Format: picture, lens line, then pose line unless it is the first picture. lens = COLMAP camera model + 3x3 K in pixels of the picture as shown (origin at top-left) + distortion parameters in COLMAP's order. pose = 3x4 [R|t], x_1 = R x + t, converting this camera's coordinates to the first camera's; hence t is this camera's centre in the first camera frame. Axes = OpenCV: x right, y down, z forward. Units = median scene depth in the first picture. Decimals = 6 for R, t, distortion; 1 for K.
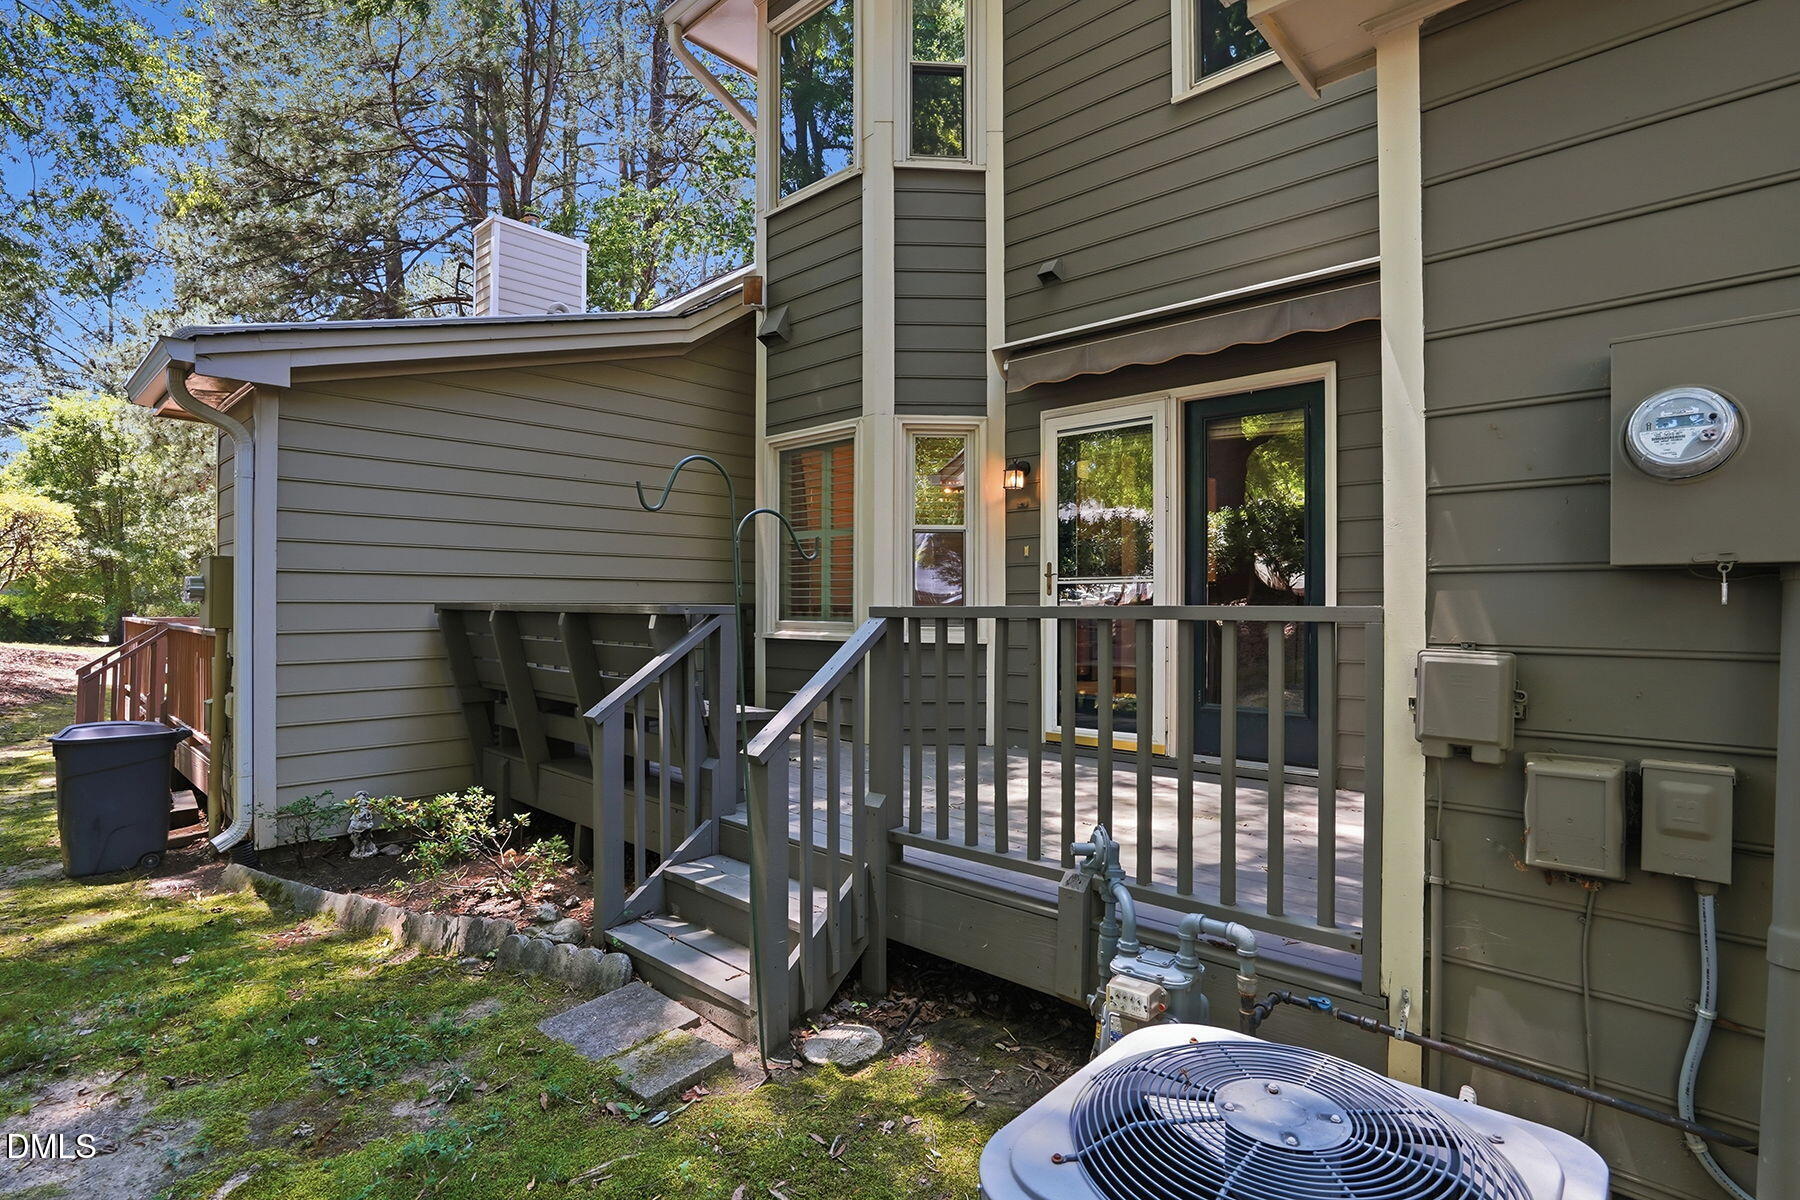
lens RADIAL K [[910.5, 0, 896.1], [0, 910.5, 598.7], [0, 0, 1]] dist [-0.005377, -0.000227]
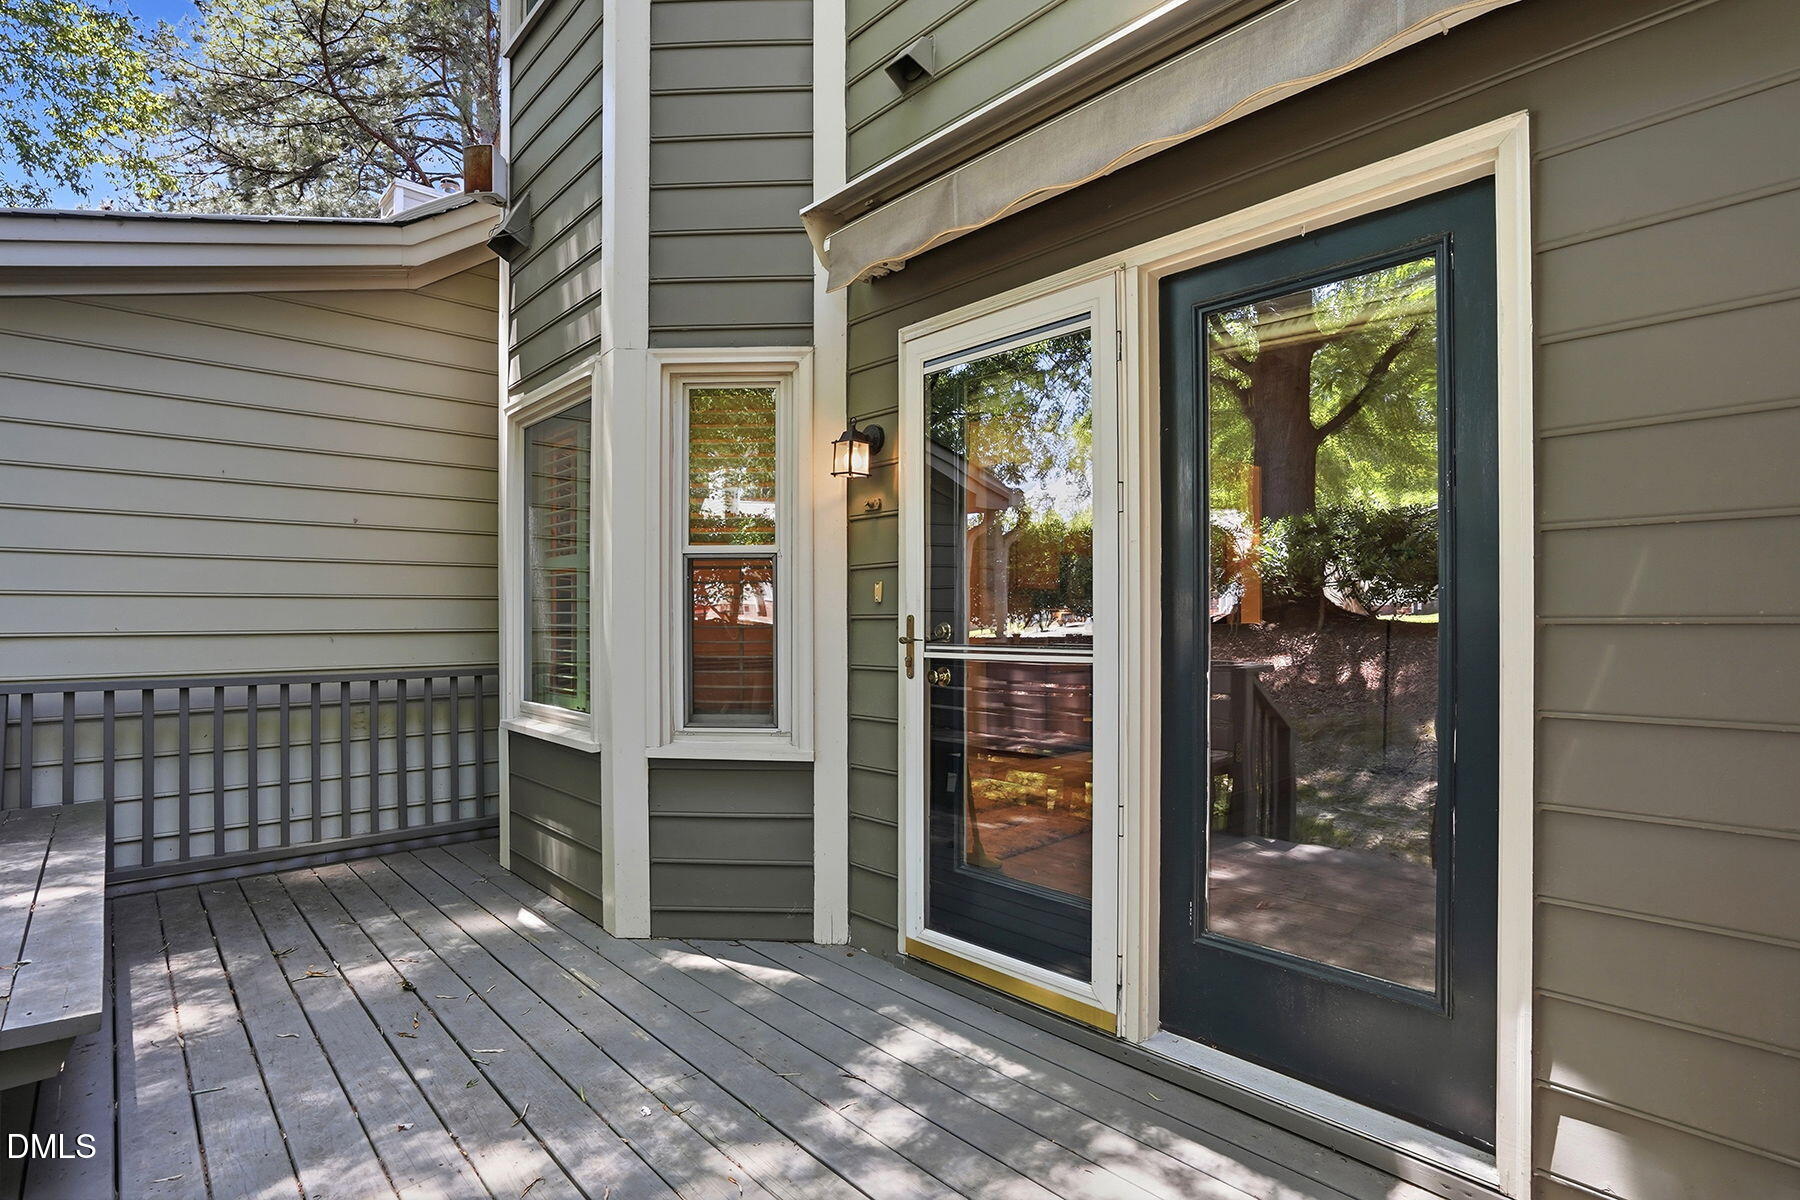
lens RADIAL K [[870.0, 0, 903.7], [0, 870.0, 612.8], [0, 0, 1]] dist [-0.005644, 0.000348]
pose [[0.996939, -0.006550, -0.077911, 0.199468], [0.006920, 0.999966, 0.004473, -0.043273], [0.077879, -0.004999, 0.996950, 0.494025]]
